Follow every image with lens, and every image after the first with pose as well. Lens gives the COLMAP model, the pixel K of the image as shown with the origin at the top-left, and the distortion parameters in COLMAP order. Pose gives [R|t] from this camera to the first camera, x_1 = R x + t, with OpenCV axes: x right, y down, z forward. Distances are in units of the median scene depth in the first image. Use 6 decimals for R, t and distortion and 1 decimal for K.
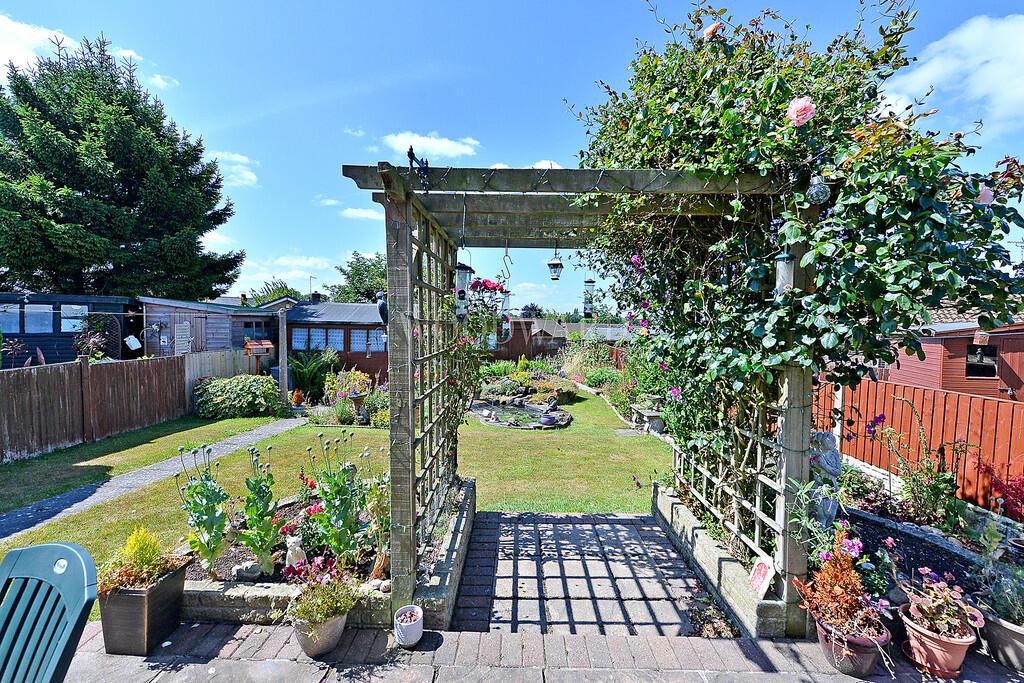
lens RADIAL K [[416.8, 0, 514.2], [0, 416.8, 338.8], [0, 0, 1]] dist [-0.007315, -0.000193]
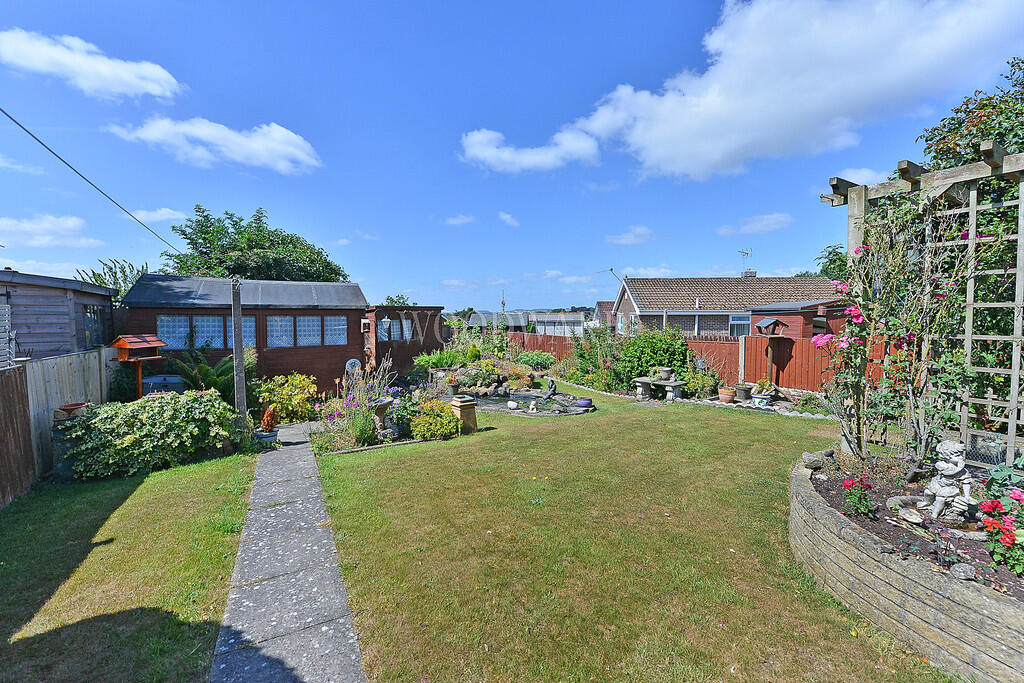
lens RADIAL K [[417.9, 0, 511.4], [0, 417.9, 349.2], [0, 0, 1]] dist [-0.007566, -0.000167]
pose [[0.864929, -0.062018, 0.498049, -0.532554], [0.041373, 0.997769, 0.052394, 0.018118], [-0.500187, -0.024712, 0.865565, 0.273343]]
